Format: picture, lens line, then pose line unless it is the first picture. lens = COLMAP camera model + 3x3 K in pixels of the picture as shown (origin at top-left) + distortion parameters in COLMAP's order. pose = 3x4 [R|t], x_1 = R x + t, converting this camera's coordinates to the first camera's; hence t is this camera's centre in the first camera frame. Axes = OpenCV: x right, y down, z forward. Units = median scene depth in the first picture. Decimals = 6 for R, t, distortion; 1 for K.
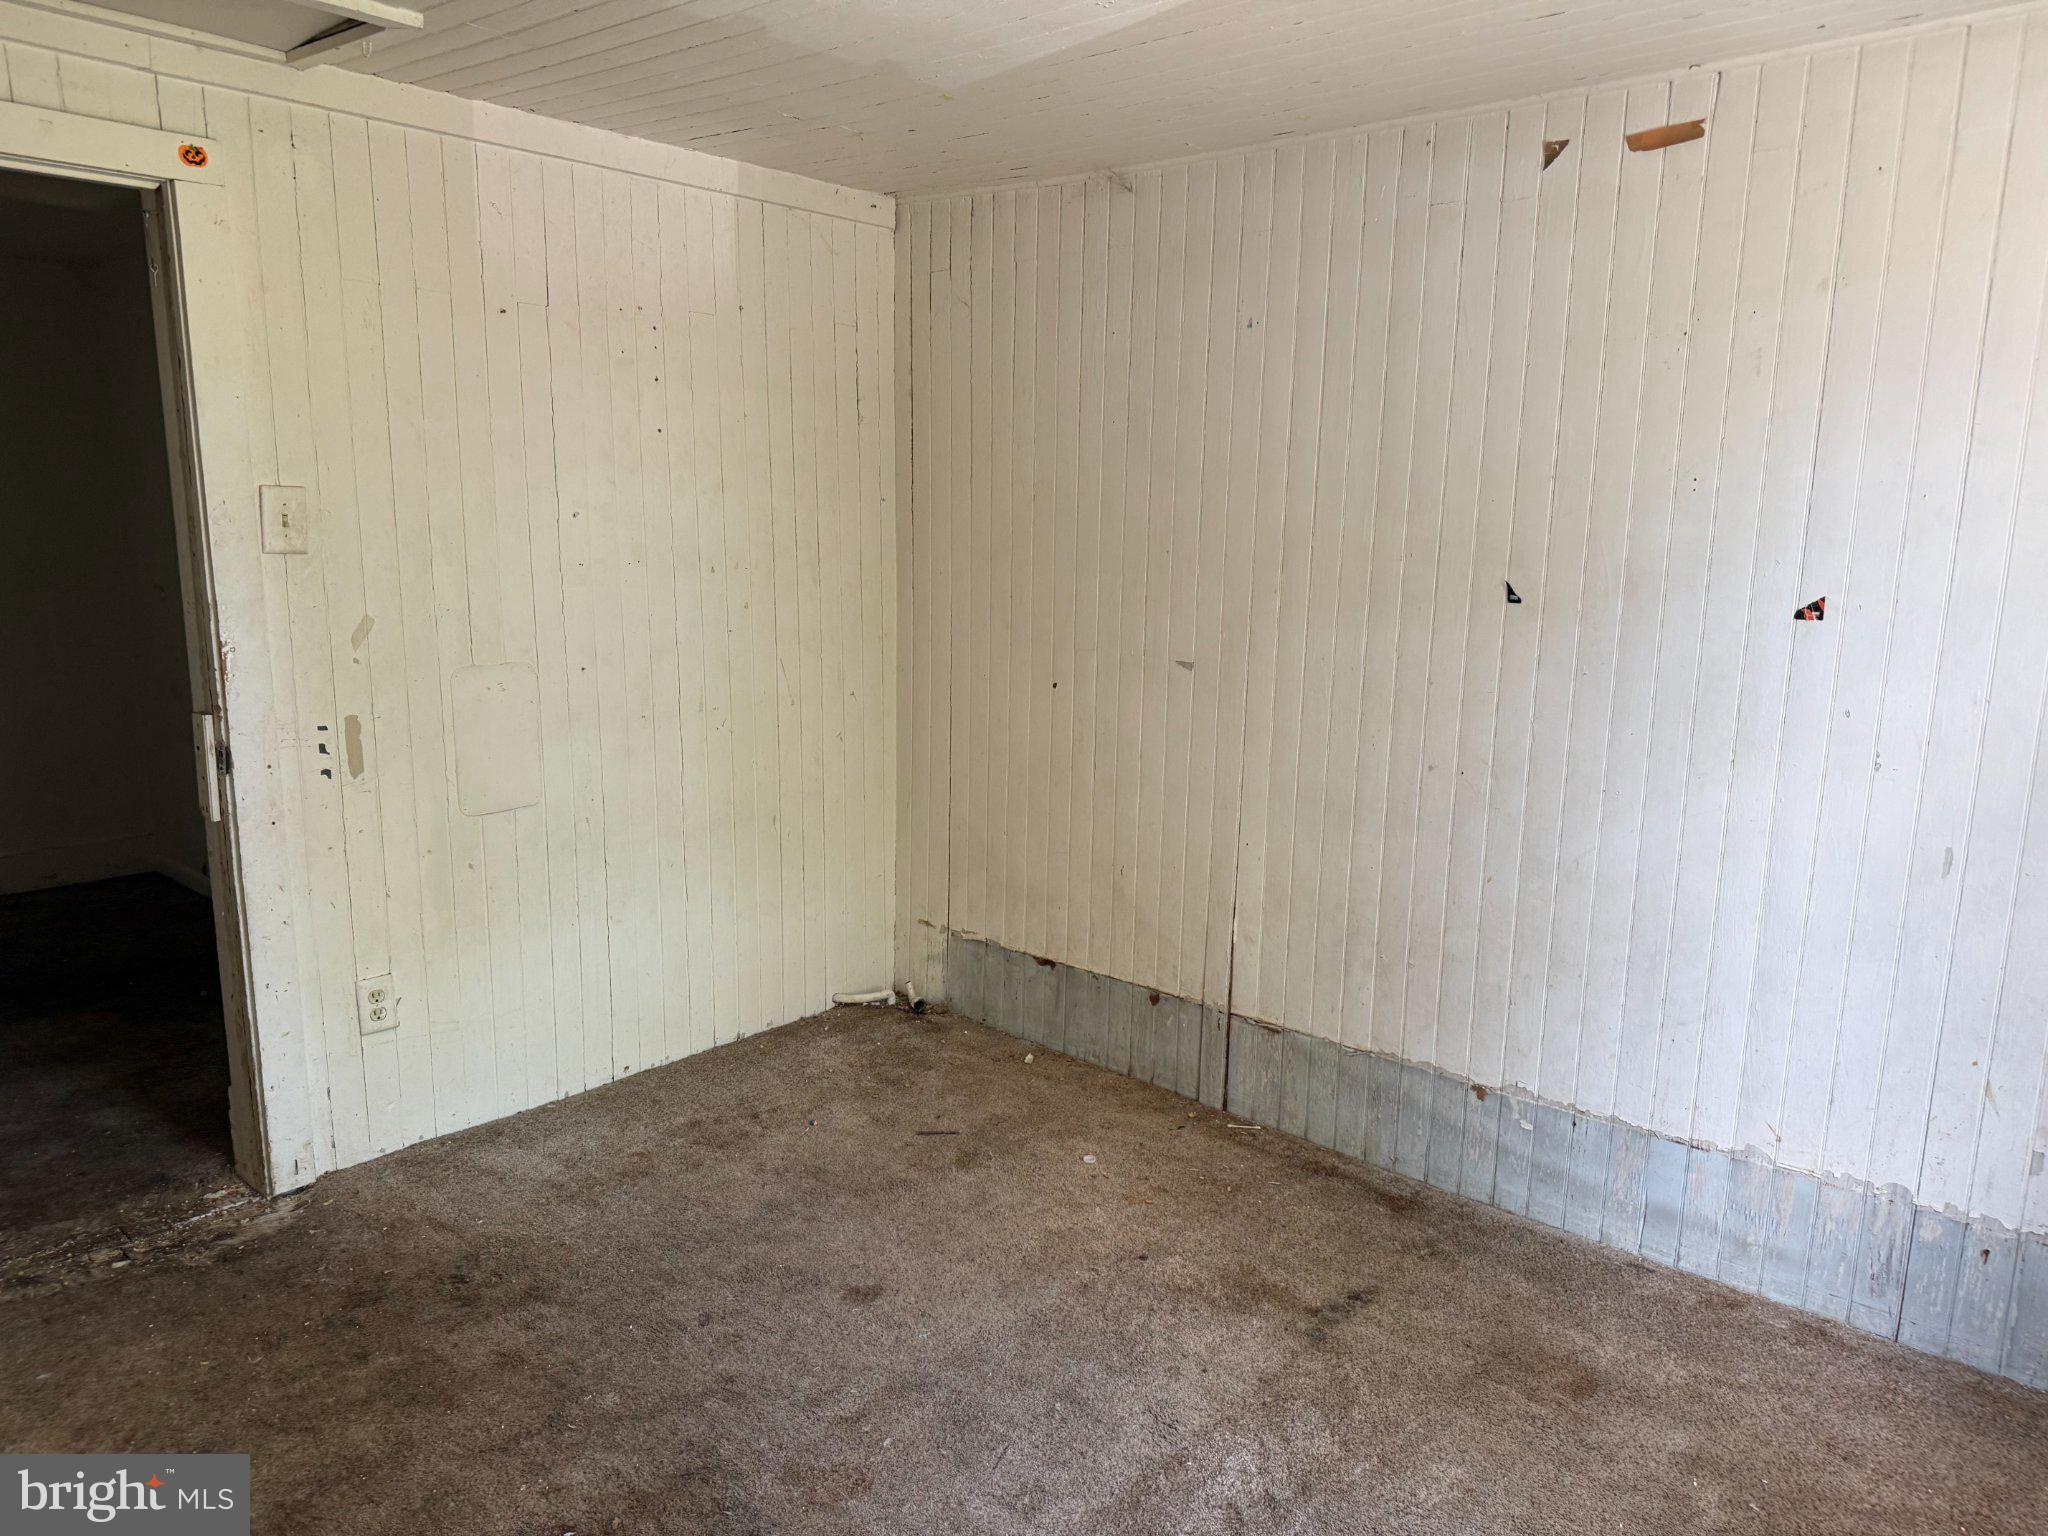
lens RADIAL K [[1457.7, 0, 1031.8], [0, 1457.7, 774.3], [0, 0, 1]] dist [0.037533, -0.043467]
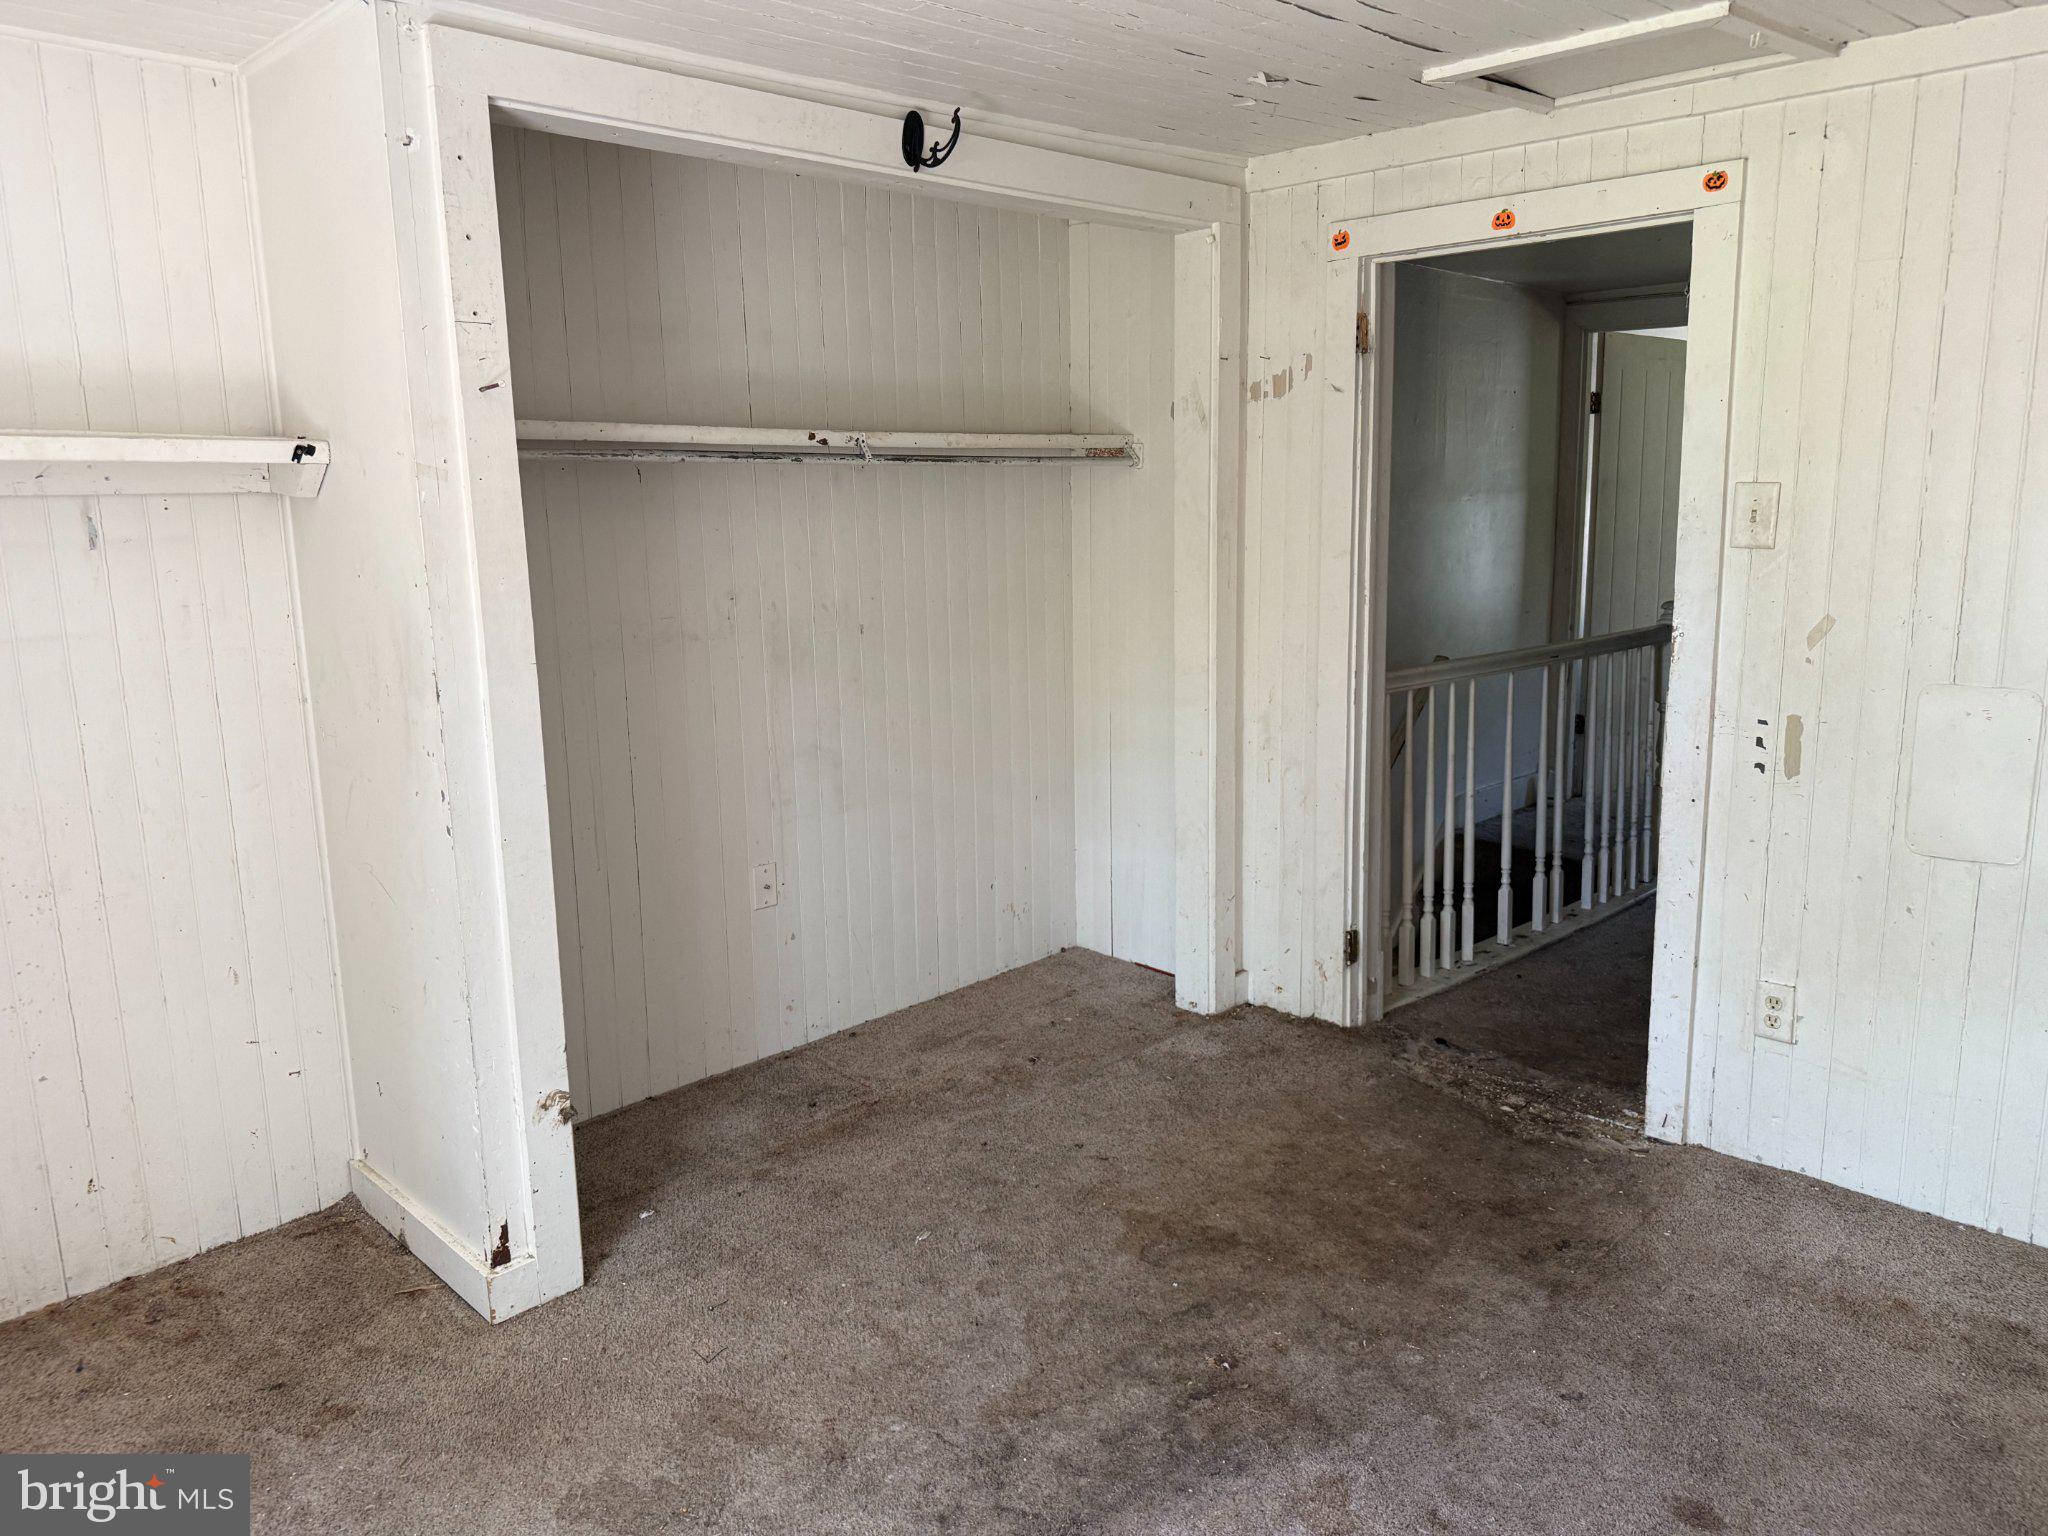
lens RADIAL K [[1457.7, 0, 1032.0], [0, 1457.7, 764.1], [0, 0, 1]] dist [0.037533, -0.043467]
pose [[-0.054983, 0.173214, -0.983348, 0.538312], [-0.161966, 0.970248, 0.179963, -0.103502], [0.985263, 0.169163, -0.025293, 0.537164]]
